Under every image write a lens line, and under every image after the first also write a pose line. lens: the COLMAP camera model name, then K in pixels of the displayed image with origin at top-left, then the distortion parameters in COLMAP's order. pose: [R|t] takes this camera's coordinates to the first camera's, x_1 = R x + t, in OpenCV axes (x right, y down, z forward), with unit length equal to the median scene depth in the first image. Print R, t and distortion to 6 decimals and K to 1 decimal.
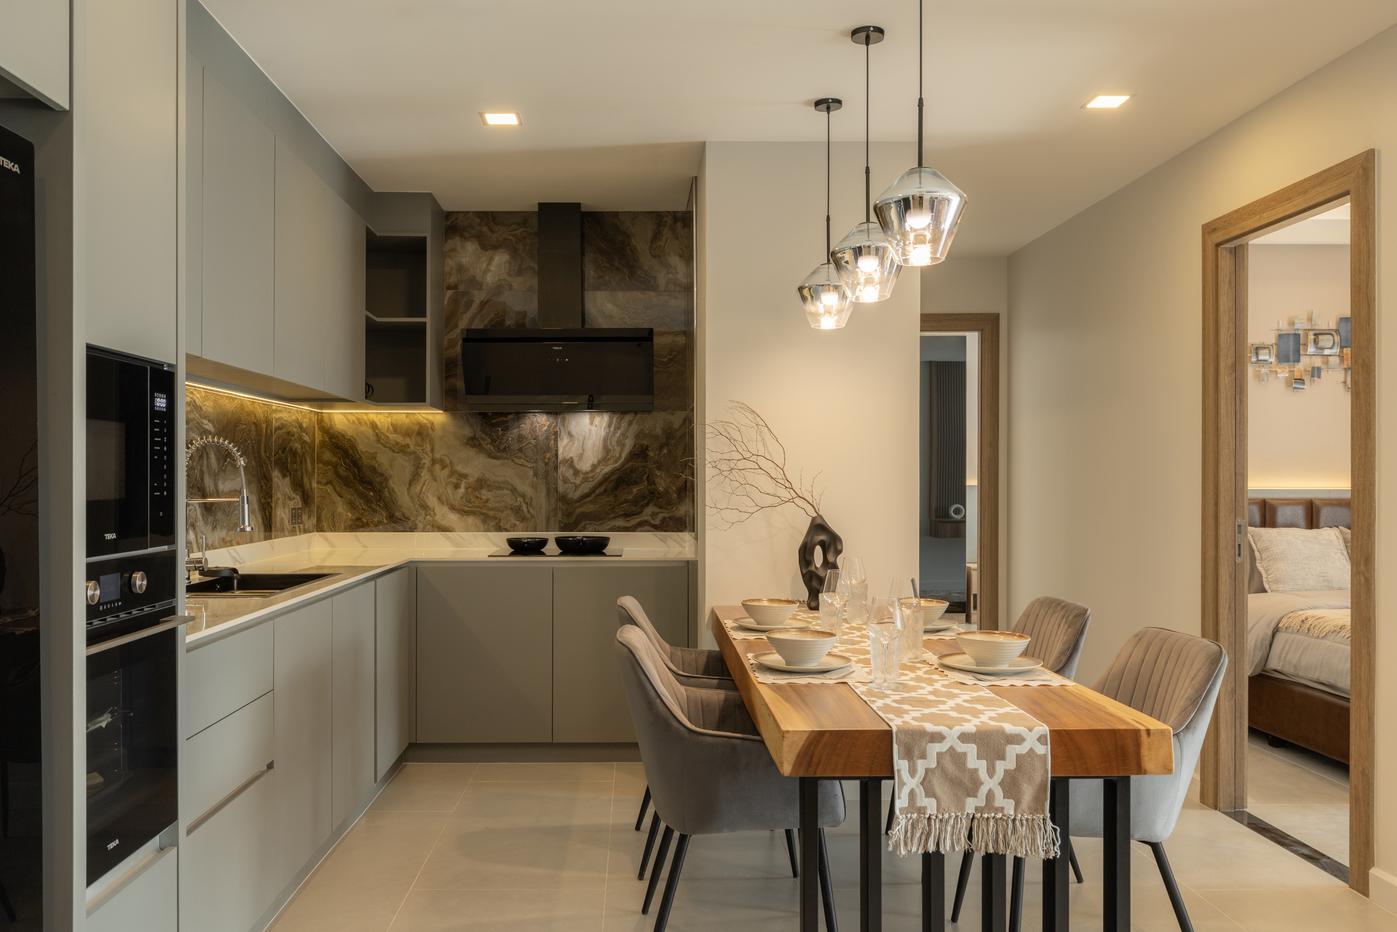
lens RADIAL K [[1096.9, 0, 649.6], [0, 1096.9, 484.8], [0, 0, 1]] dist [0.023657, -0.025260]
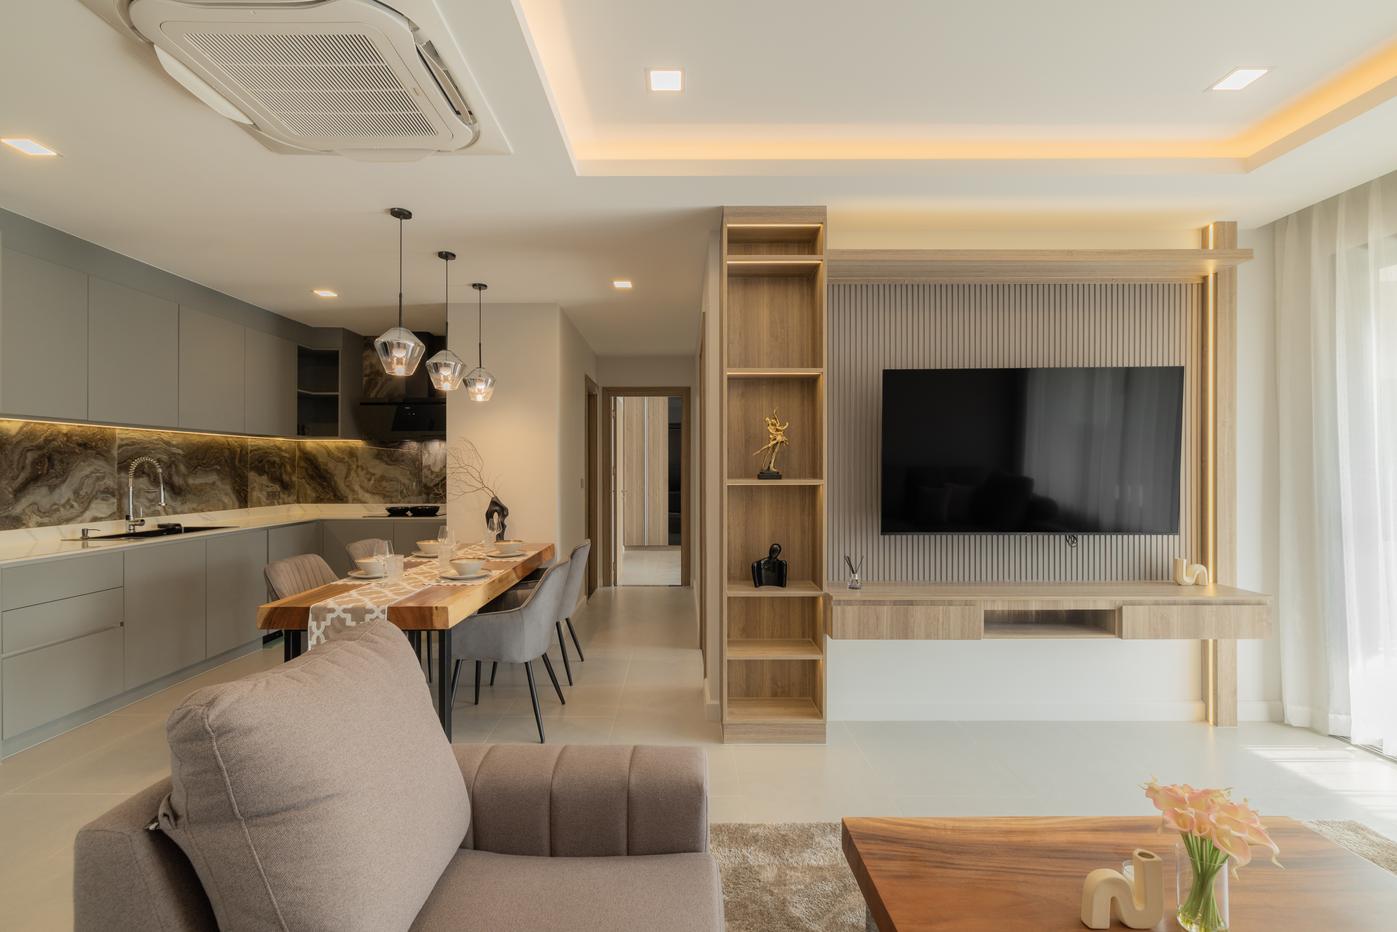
lens RADIAL K [[610.2, 0, 678.6], [0, 610.2, 469.0], [0, 0, 1]] dist [0.000060, 0.000967]
pose [[0.999915, -0.000006, -0.013018, 0.490456], [-0.000075, 0.999981, -0.006174, -0.014129], [0.013018, 0.006175, 0.999896, -0.068109]]
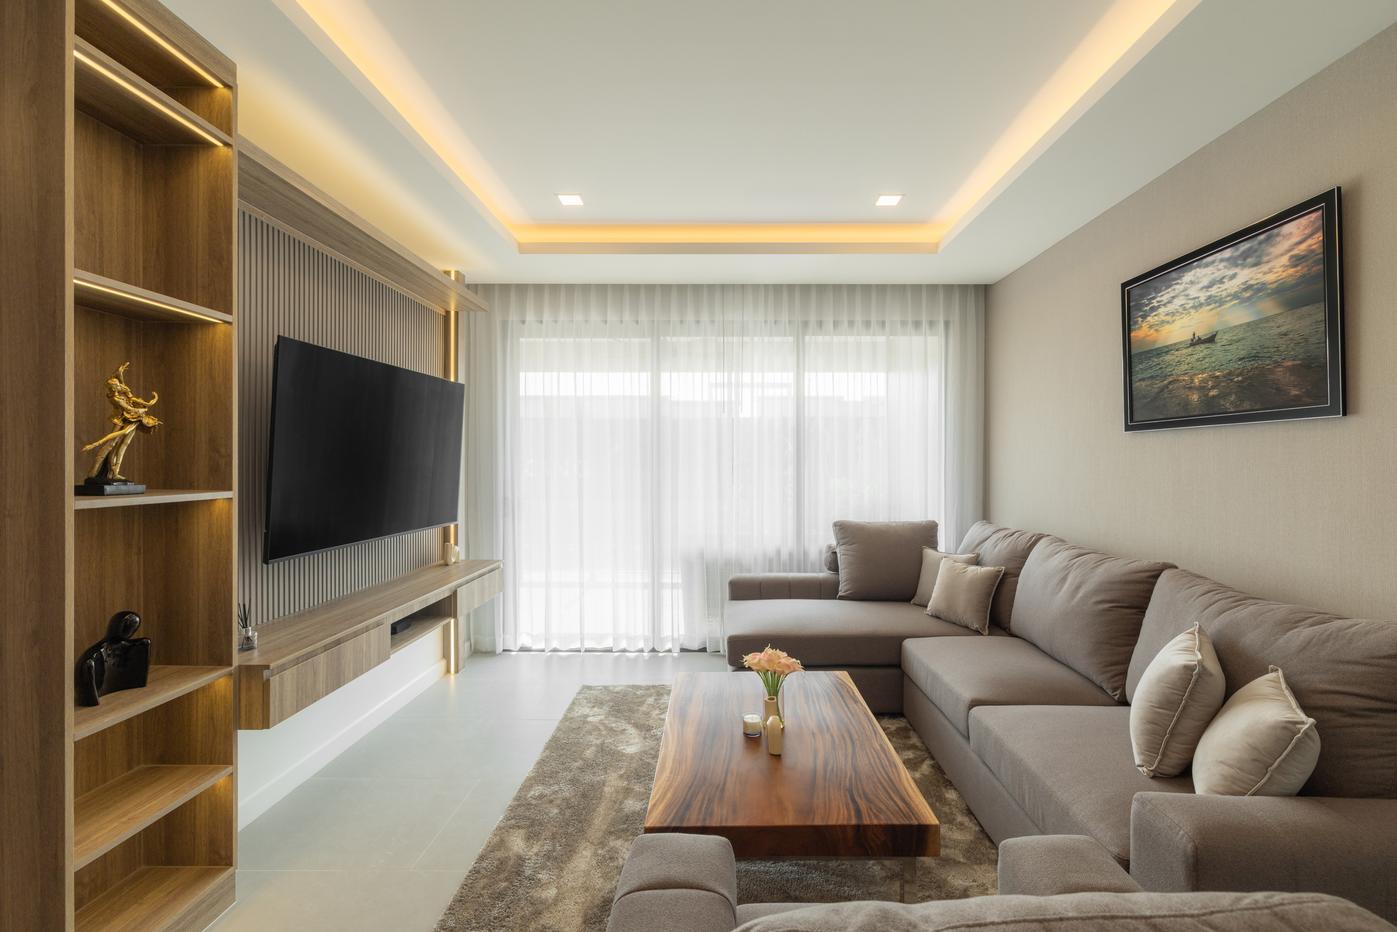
lens RADIAL K [[610.2, 0, 719.7], [0, 610.2, 462.8], [0, 0, 1]] dist [0.000060, 0.000967]
pose [[0.015980, 0.001793, 0.999871, 0.207203], [0.007974, 0.999966, -0.001921, -0.022734], [-0.999841, 0.008004, 0.015965, 0.269885]]
